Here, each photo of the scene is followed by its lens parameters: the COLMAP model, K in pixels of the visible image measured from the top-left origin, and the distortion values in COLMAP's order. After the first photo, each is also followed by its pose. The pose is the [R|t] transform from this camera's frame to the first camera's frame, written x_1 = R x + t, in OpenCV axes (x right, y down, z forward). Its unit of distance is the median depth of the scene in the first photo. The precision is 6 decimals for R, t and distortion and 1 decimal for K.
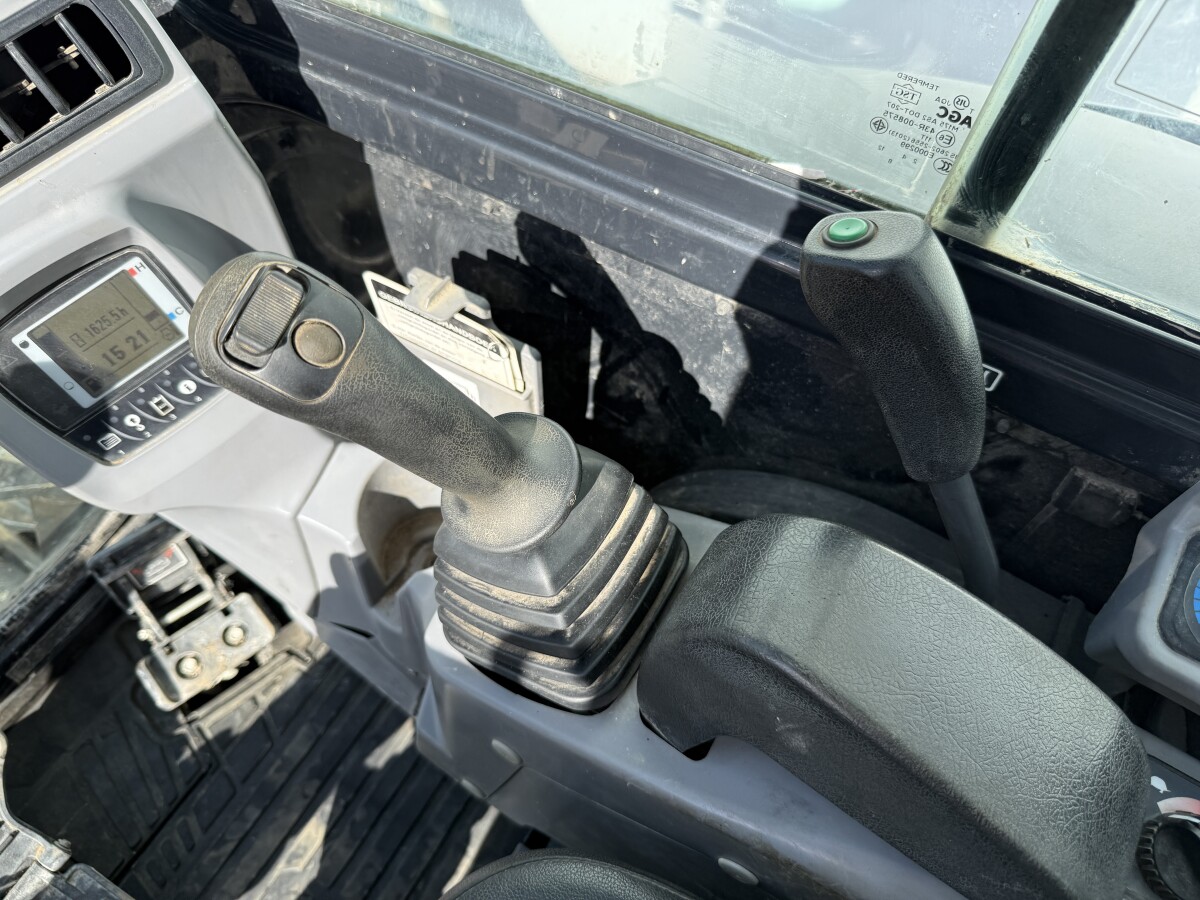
lens RADIAL K [[865.9, 0, 609.0], [0, 865.9, 451.7], [0, 0, 1]] dist [-0.008676, -0.036746]
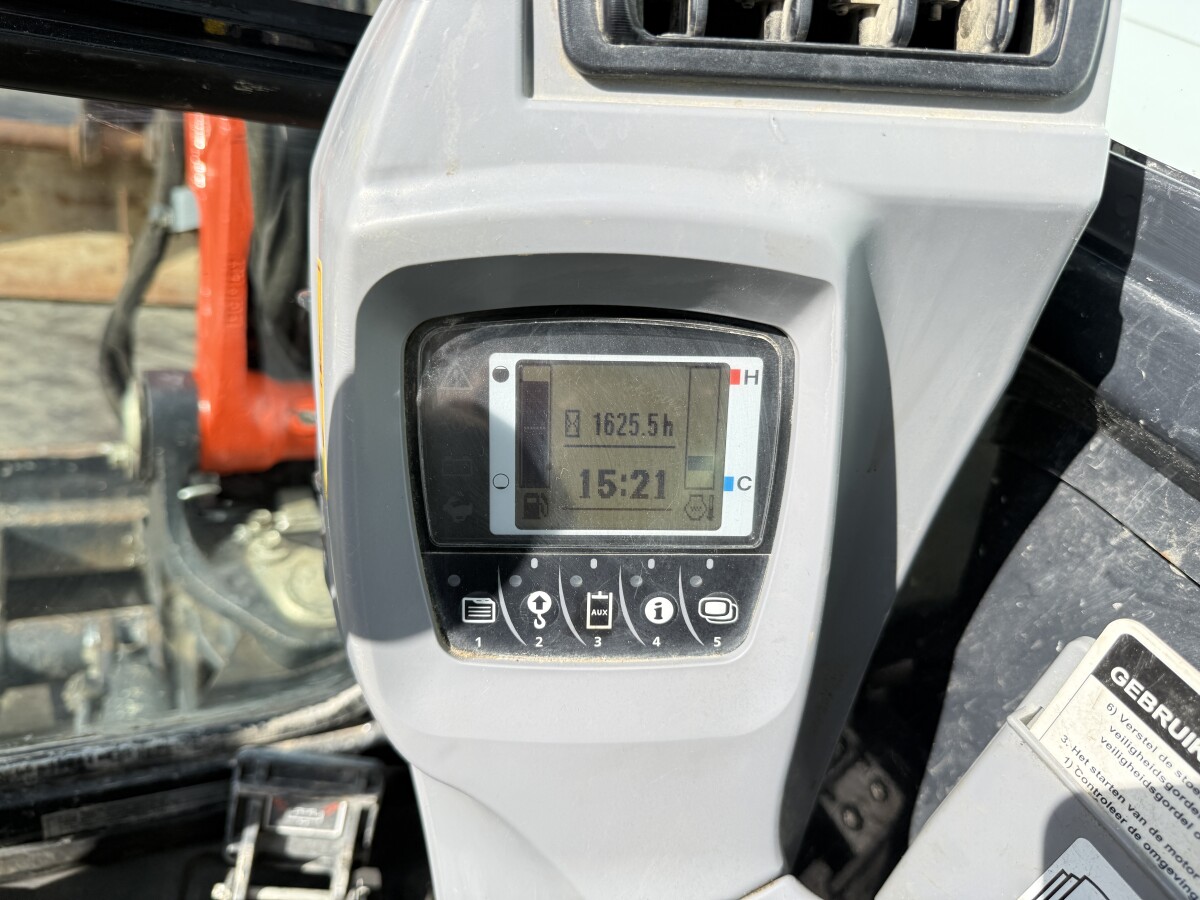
lens RADIAL K [[865.9, 0, 609.0], [0, 865.9, 451.7], [0, 0, 1]] dist [-0.008676, -0.036746]
pose [[0.809782, 0.458809, -0.365715, -0.364966], [-0.578623, 0.727743, -0.368219, 0.061876], [0.097204, 0.509788, 0.854791, 0.507655]]
